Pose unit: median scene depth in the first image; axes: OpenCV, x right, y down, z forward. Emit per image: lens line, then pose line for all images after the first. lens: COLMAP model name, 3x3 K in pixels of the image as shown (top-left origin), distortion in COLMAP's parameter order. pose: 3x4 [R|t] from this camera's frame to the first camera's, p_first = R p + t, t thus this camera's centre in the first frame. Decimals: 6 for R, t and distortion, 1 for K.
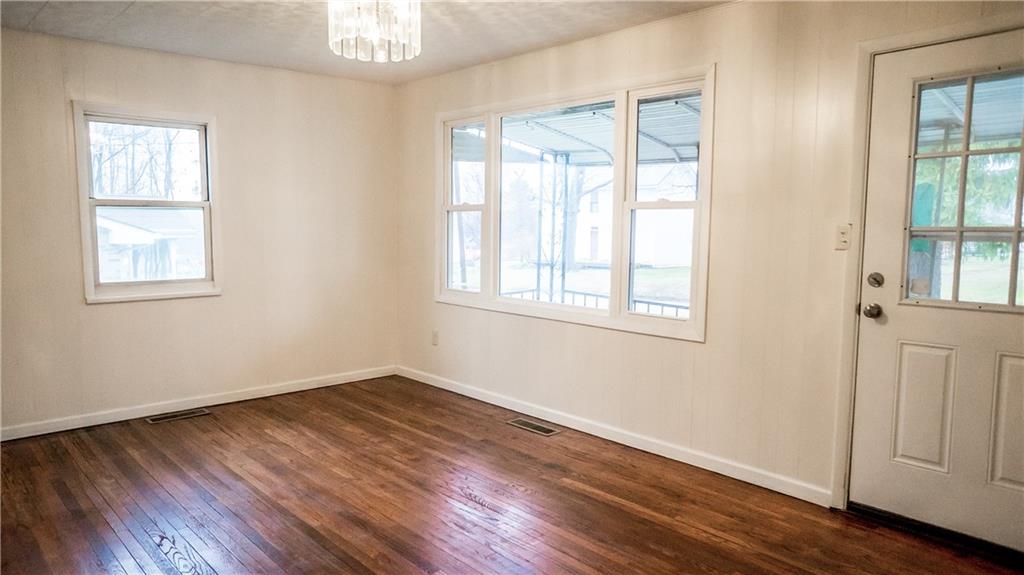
lens RADIAL K [[688.8, 0, 509.1], [0, 688.8, 290.9], [0, 0, 1]] dist [-0.060531, 0.065075]
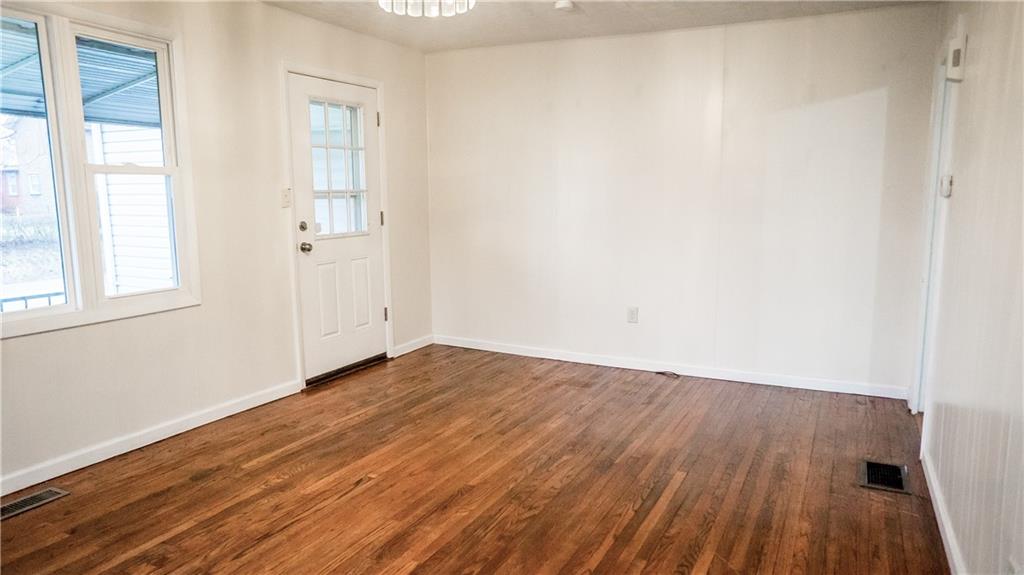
lens RADIAL K [[688.8, 0, 510.7], [0, 688.8, 284.3], [0, 0, 1]] dist [-0.060531, 0.065075]
pose [[-0.355785, -0.136182, 0.924593, -0.741751], [0.091233, 0.979540, 0.179381, -0.086750], [-0.930104, 0.148175, -0.336081, 0.797501]]
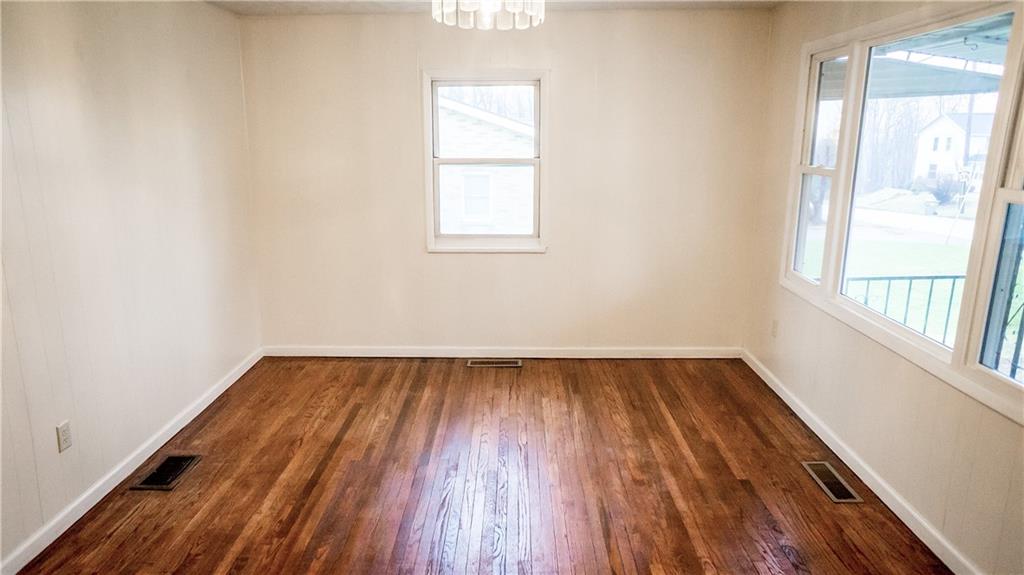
lens RADIAL K [[688.8, 0, 516.2], [0, 688.8, 293.8], [0, 0, 1]] dist [-0.060531, 0.065075]
pose [[0.734057, 0.150946, -0.662099, 0.252581], [-0.068320, 0.986452, 0.149146, -0.092421], [0.675642, -0.064247, 0.734425, 0.254531]]
